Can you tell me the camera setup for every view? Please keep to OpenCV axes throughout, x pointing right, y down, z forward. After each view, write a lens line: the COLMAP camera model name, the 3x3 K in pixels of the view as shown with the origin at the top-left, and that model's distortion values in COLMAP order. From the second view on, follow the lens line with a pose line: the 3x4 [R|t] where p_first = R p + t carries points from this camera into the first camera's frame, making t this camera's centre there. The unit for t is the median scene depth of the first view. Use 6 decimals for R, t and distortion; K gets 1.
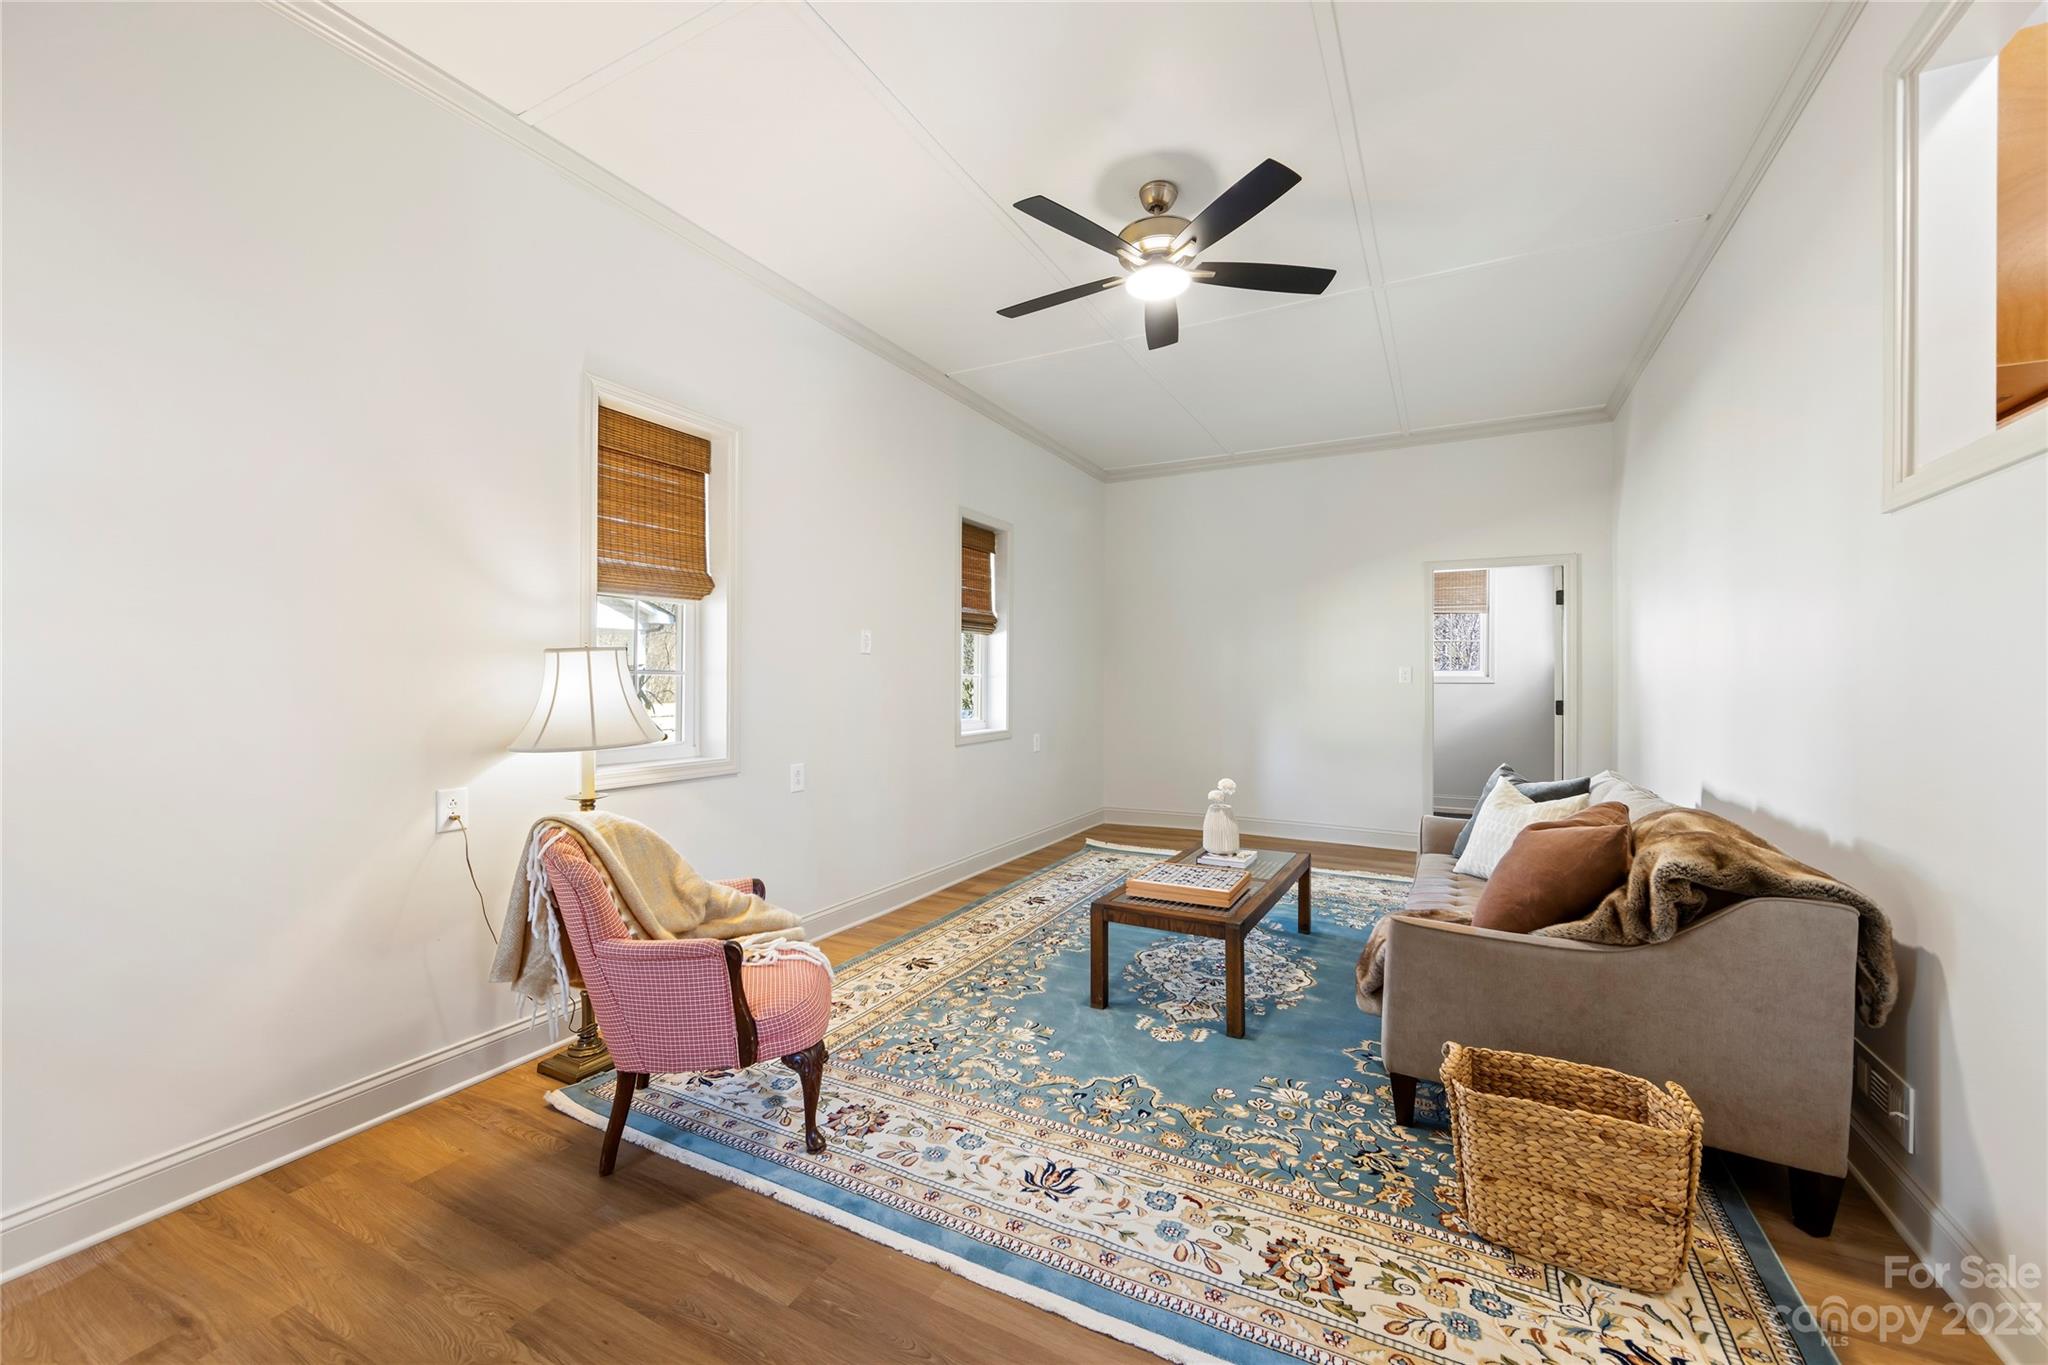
lens RADIAL K [[821.2, 0, 1014.0], [0, 821.2, 682.3], [0, 0, 1]] dist [-0.002238, -0.000834]
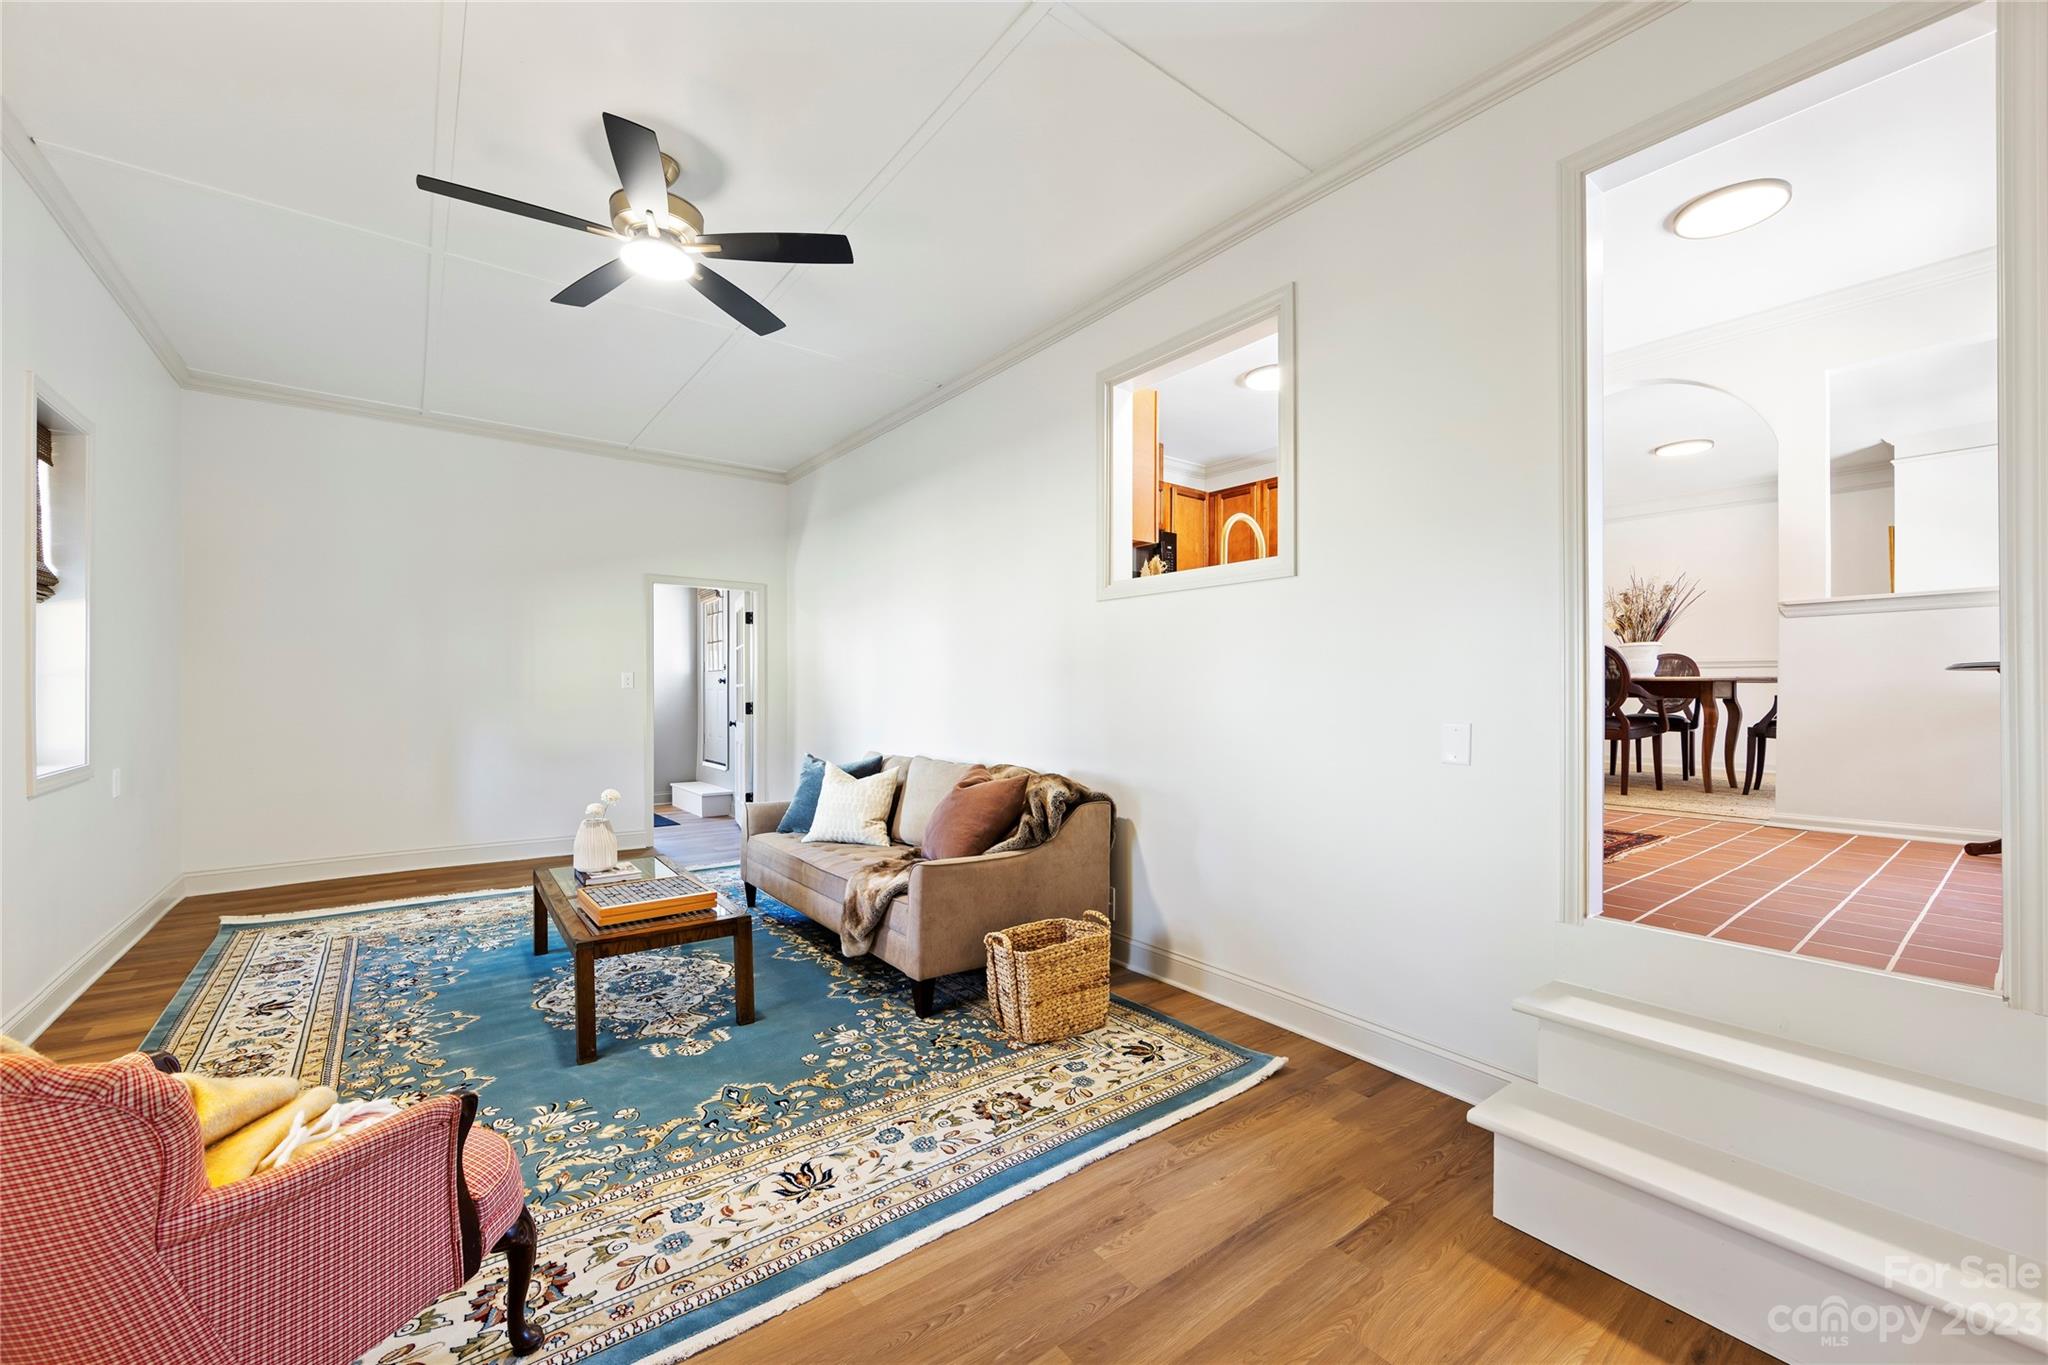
lens RADIAL K [[821.2, 0, 1029.7], [0, 821.2, 690.3], [0, 0, 1]] dist [-0.002238, -0.000834]
pose [[0.395975, -0.001410, 0.918260, -0.702351], [-0.002245, 0.999994, 0.002504, 0.001280], [-0.918258, -0.003053, 0.395970, 0.318829]]
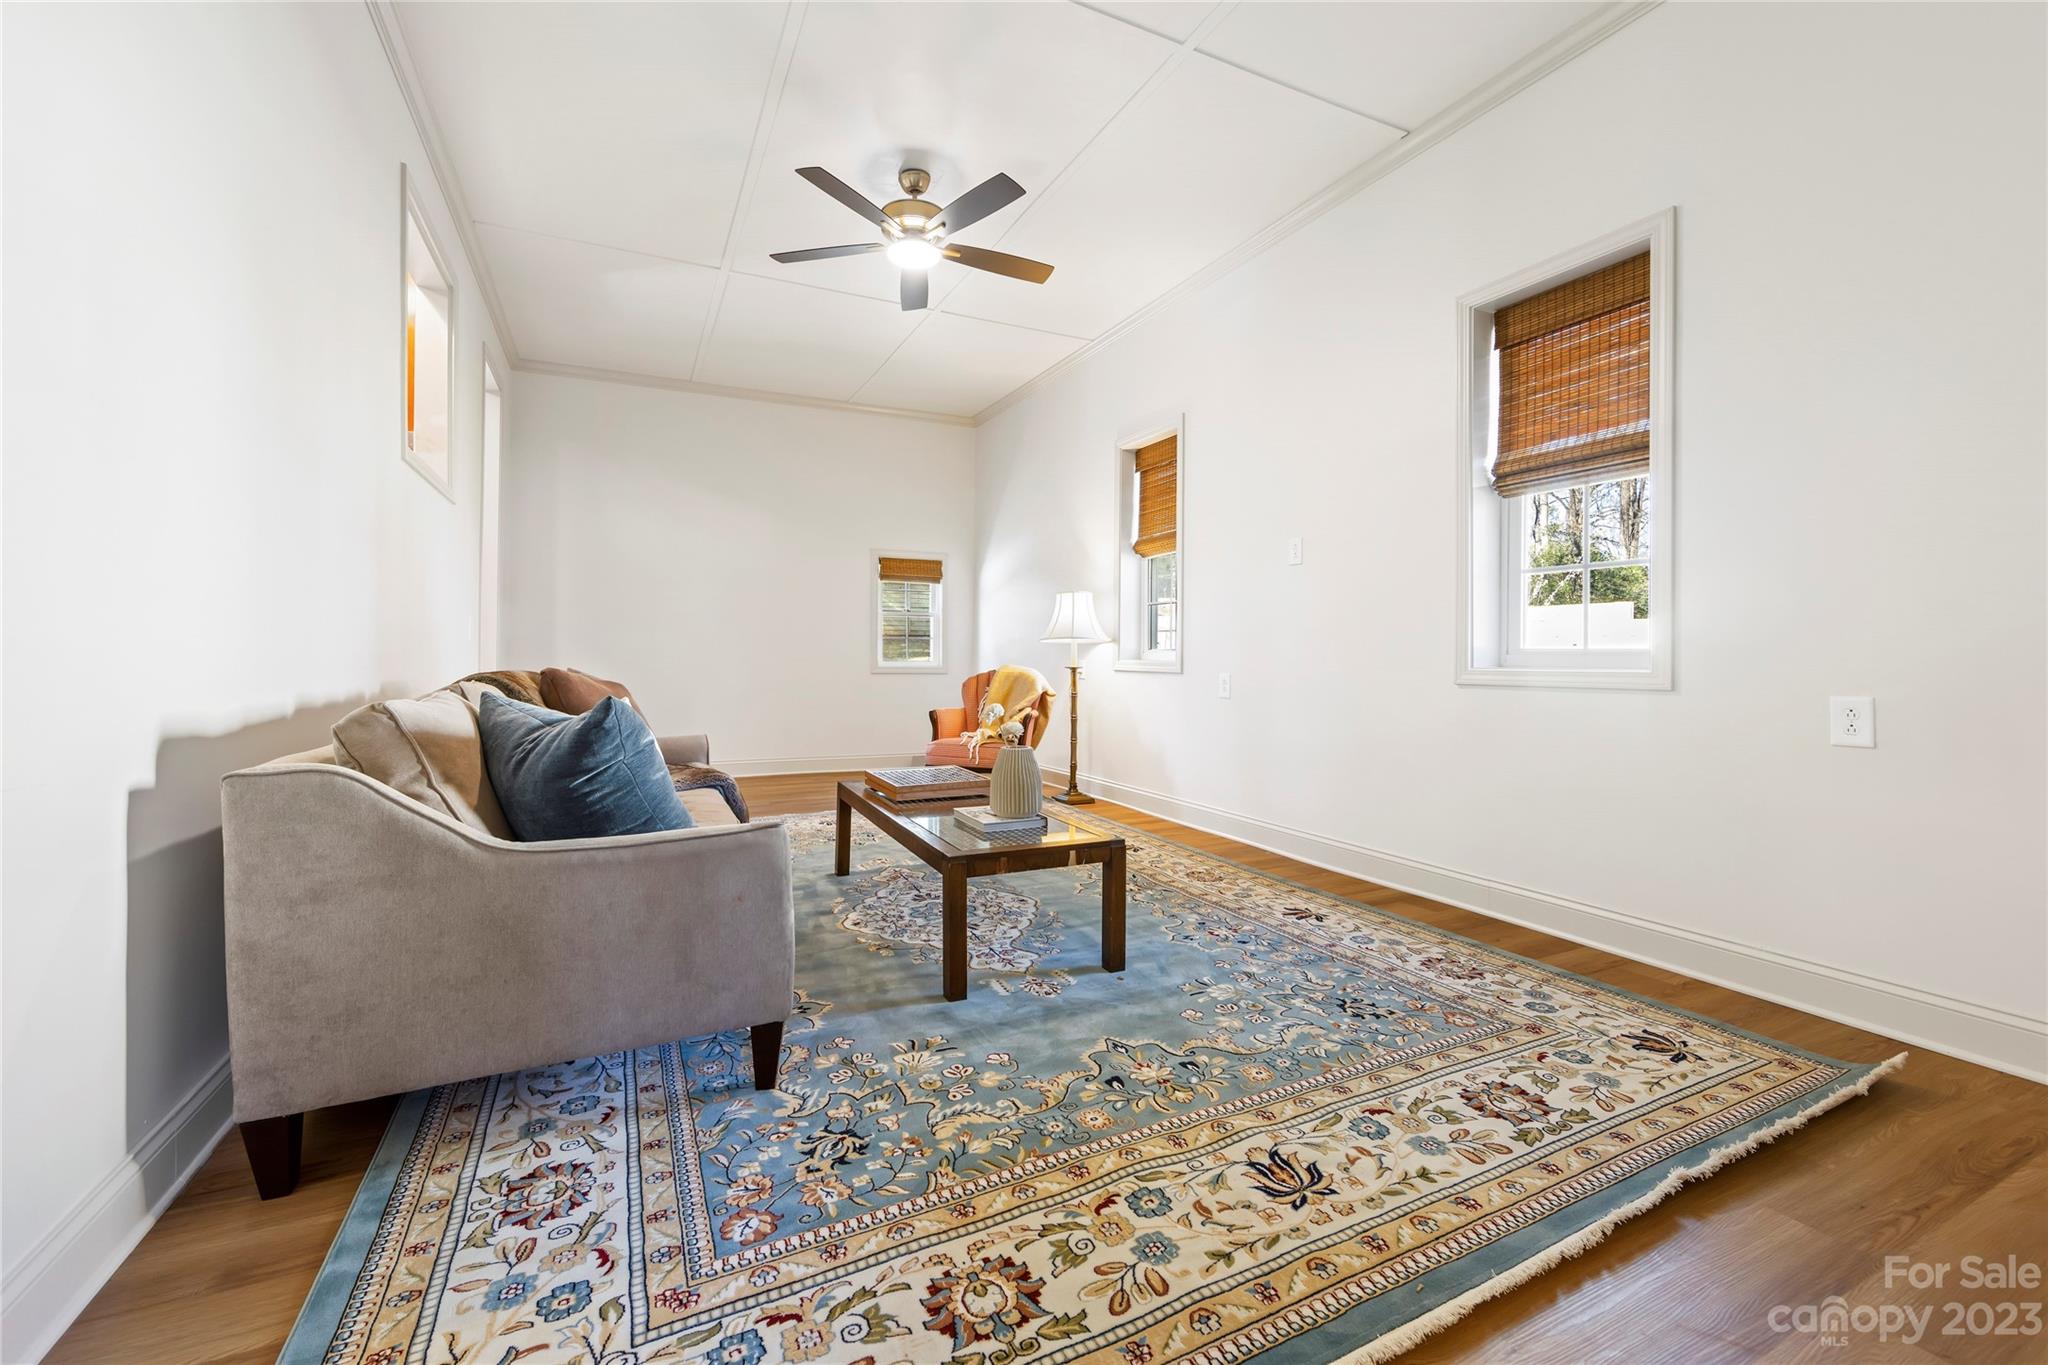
lens RADIAL K [[821.2, 0, 1020.0], [0, 821.2, 663.4], [0, 0, 1]] dist [-0.002238, -0.000834]
pose [[0.568245, 0.009498, 0.822804, -0.625801], [-0.012287, 0.999920, -0.003057, 0.146103], [-0.822767, -0.008373, 0.568317, 0.719790]]
